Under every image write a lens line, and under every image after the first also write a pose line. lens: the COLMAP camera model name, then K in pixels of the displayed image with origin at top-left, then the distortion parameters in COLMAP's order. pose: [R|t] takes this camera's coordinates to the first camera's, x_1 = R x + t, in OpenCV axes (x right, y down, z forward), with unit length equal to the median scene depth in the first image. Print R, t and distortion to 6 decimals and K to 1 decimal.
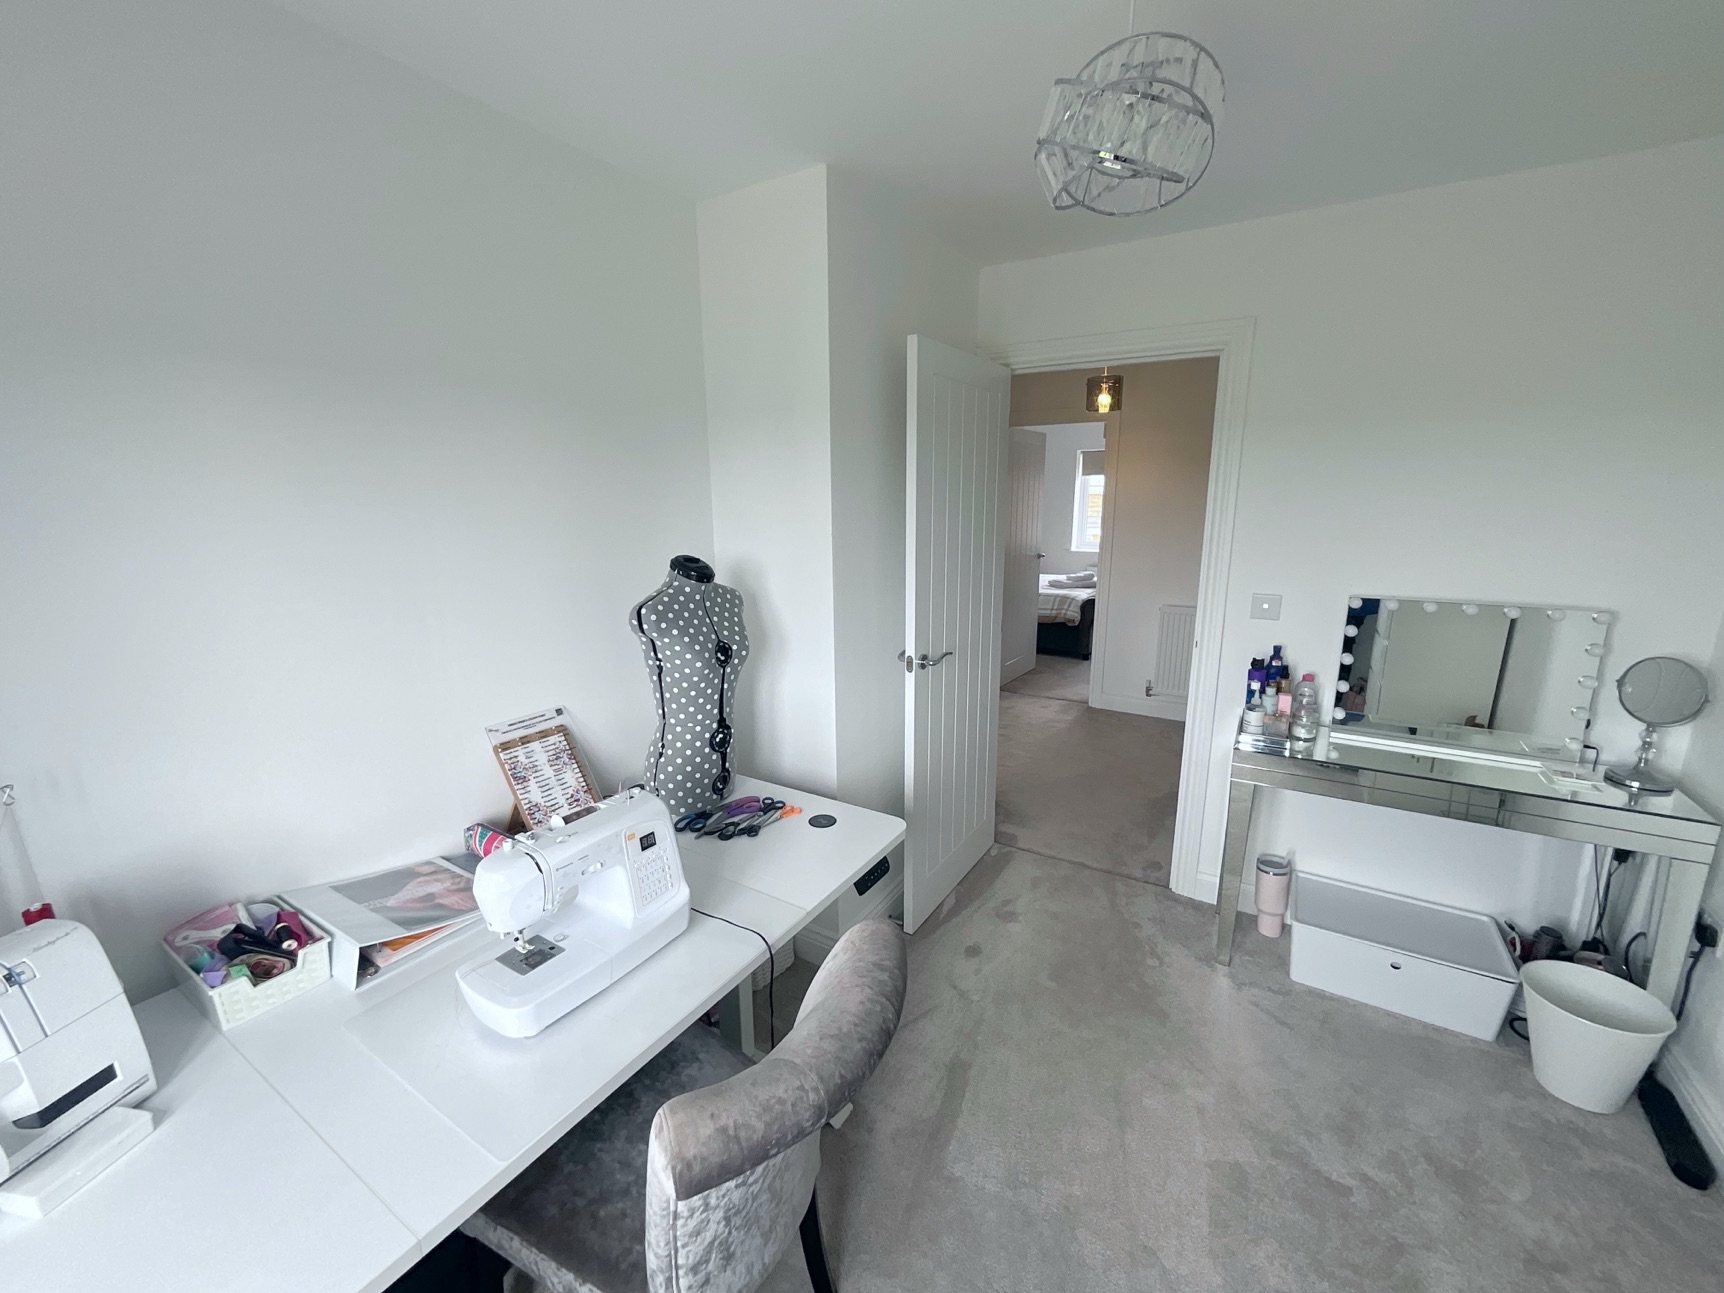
lens RADIAL K [[700.2, 0, 855.3], [0, 700.2, 641.3], [0, 0, 1]] dist [-0.004317, 0.003858]
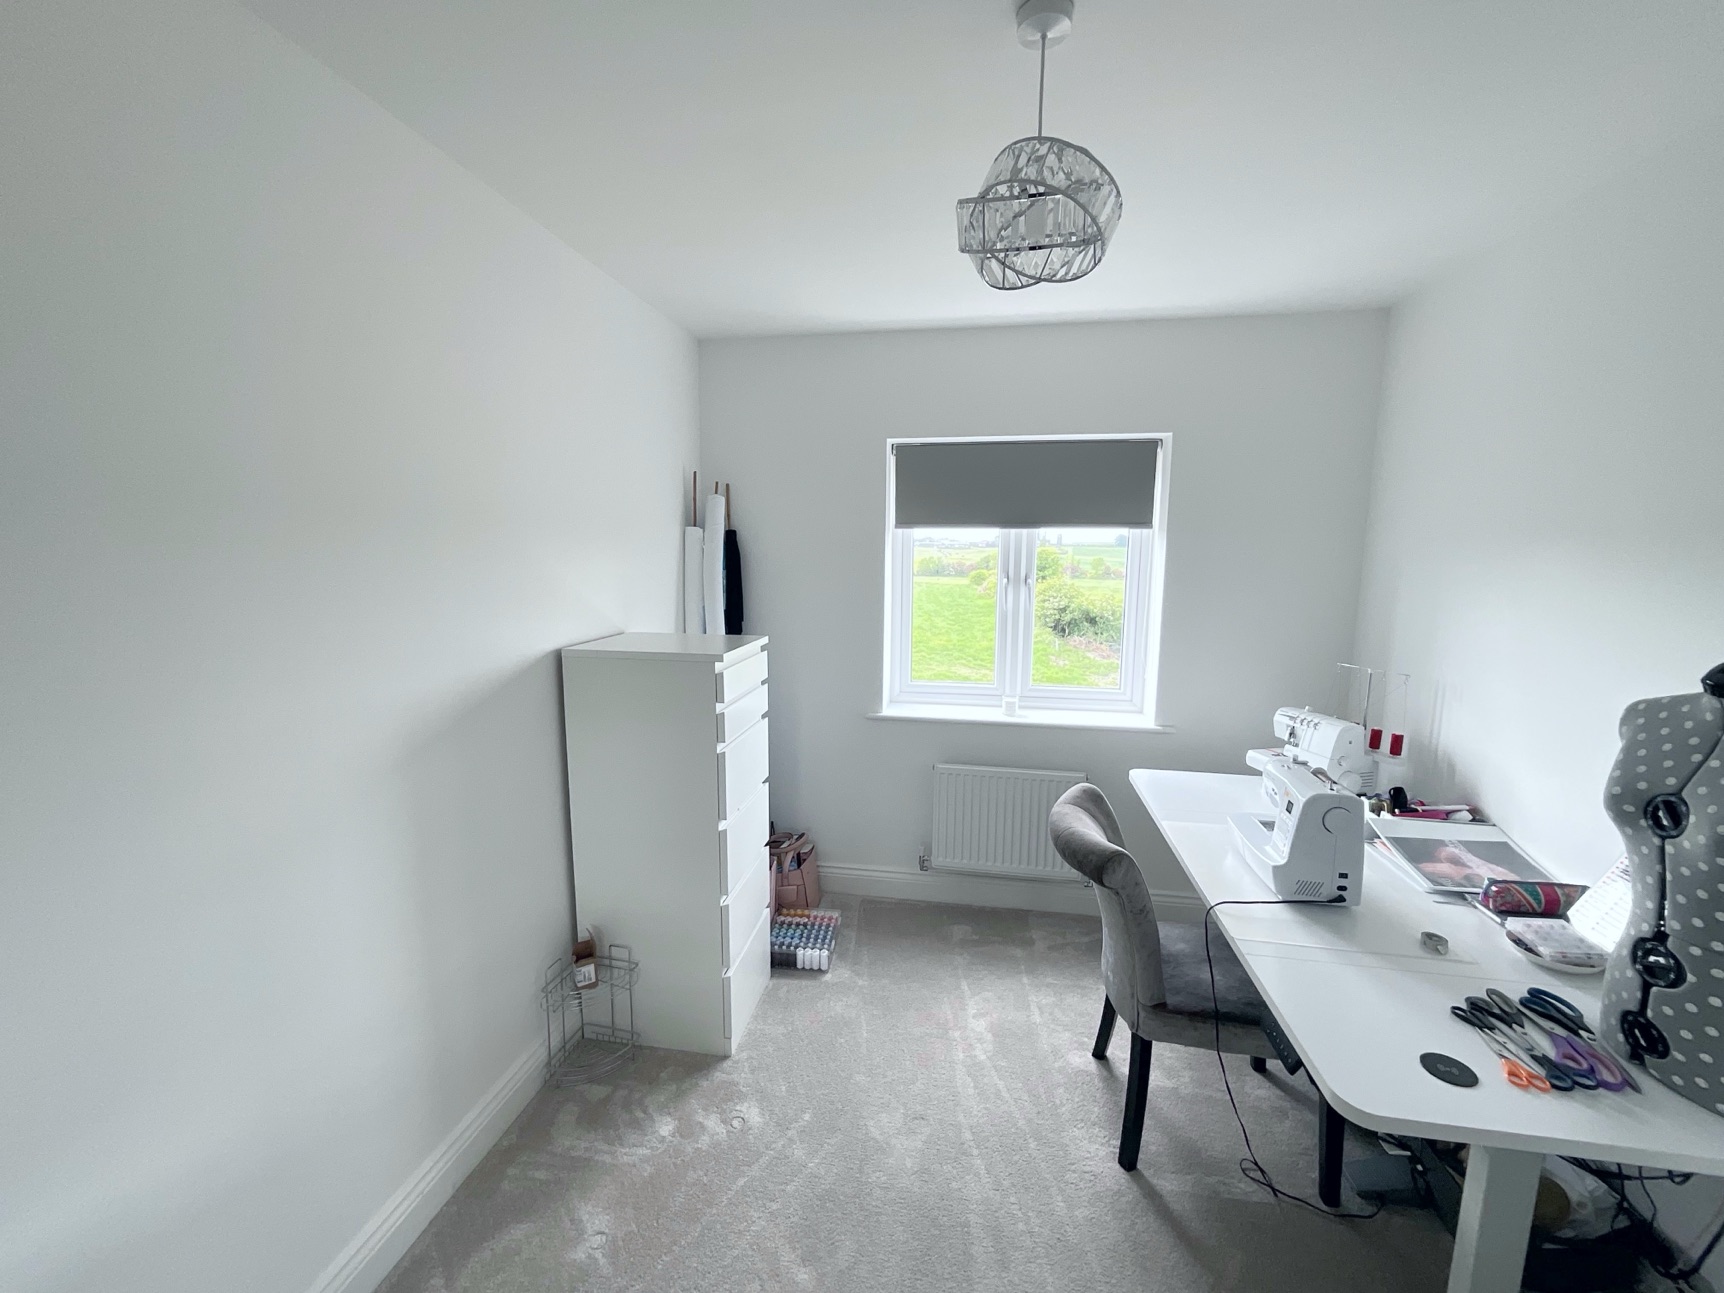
lens RADIAL K [[700.2, 0, 863.4], [0, 700.2, 639.9], [0, 0, 1]] dist [-0.004317, 0.003858]
pose [[-0.924977, 0.047871, -0.376995, 0.643791], [-0.081651, 0.943830, 0.320184, -0.253183], [0.371147, 0.326945, -0.869113, 1.226027]]
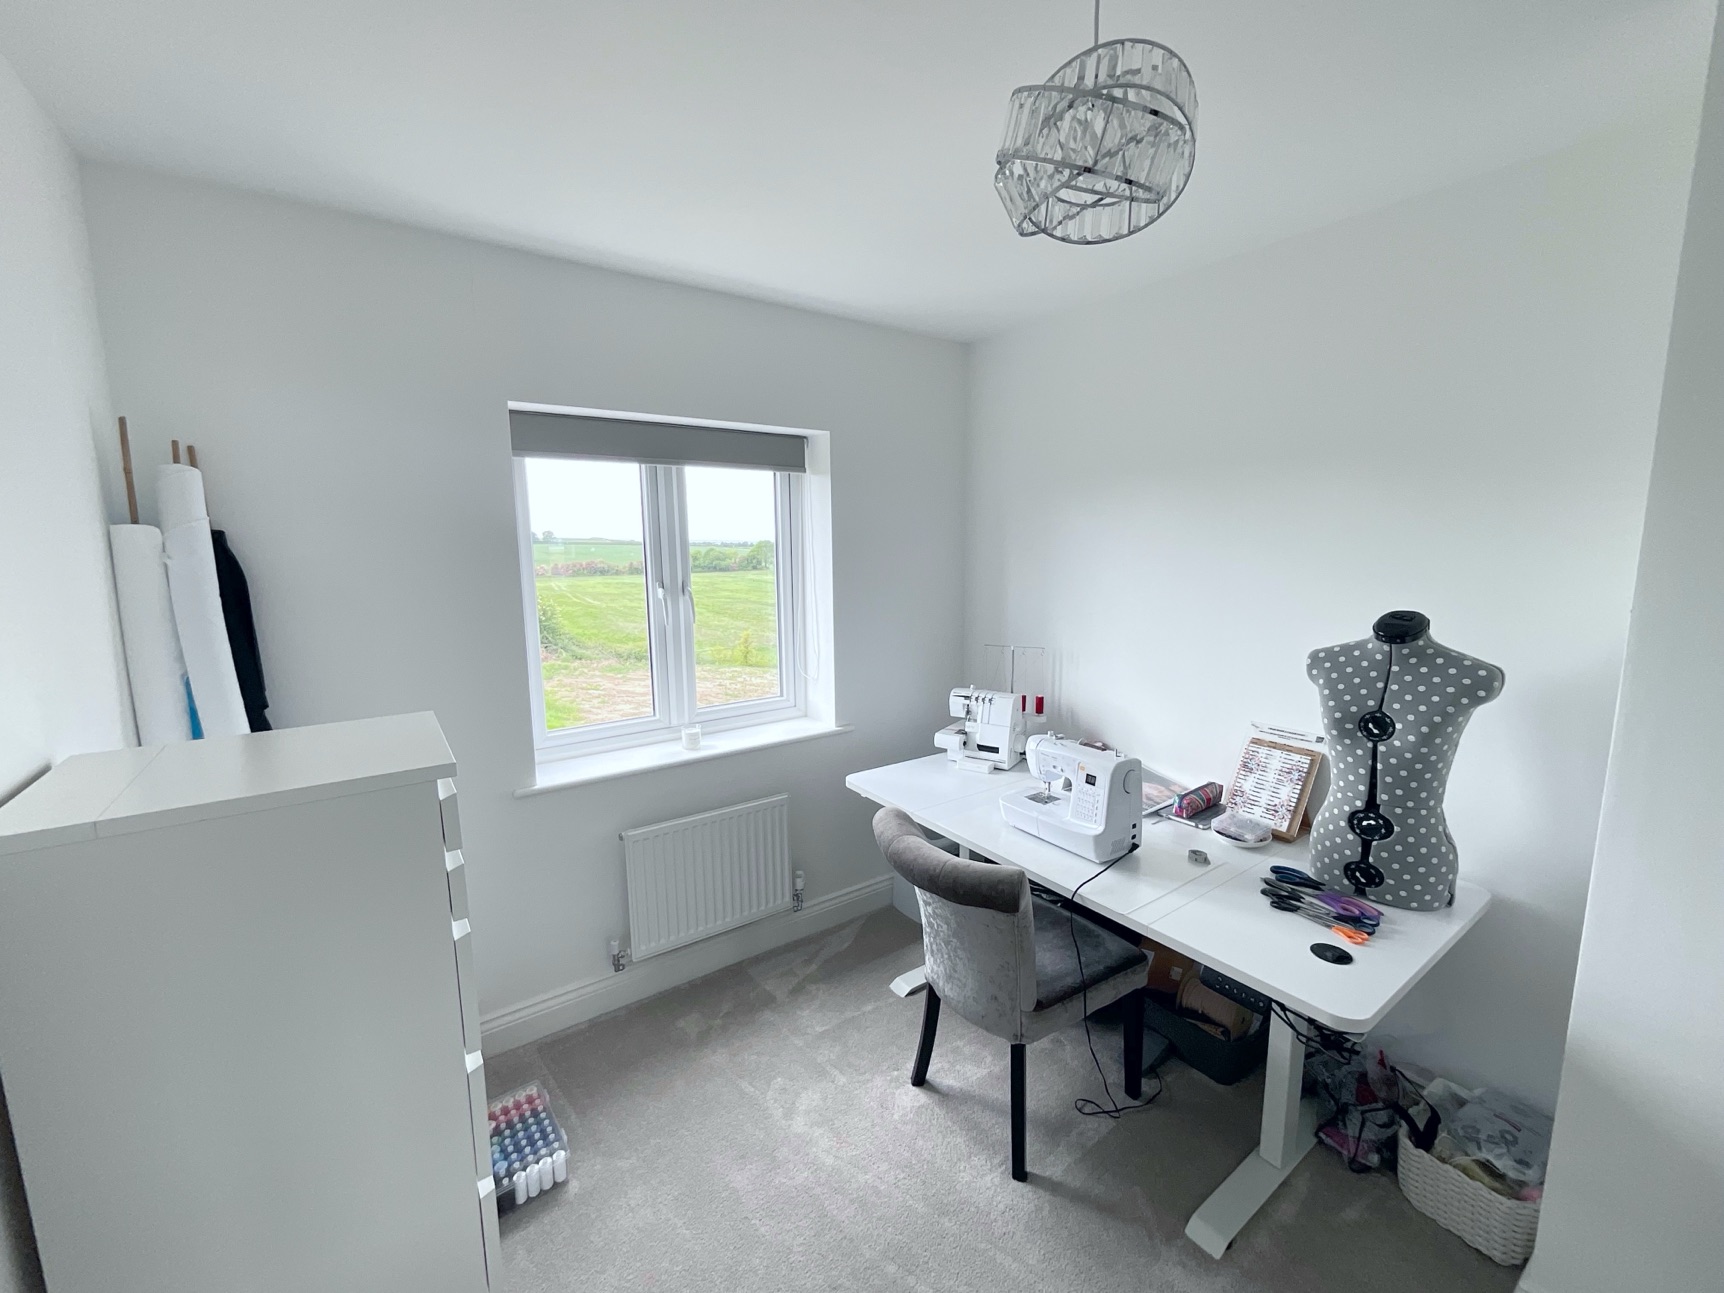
lens RADIAL K [[700.2, 0, 864.3], [0, 700.2, 644.6], [0, 0, 1]] dist [-0.004317, 0.003858]
pose [[-0.382835, 0.142896, -0.912698, 0.828659], [-0.179029, 0.957759, 0.225045, -0.160302], [0.906303, 0.249555, -0.341082, 0.708396]]
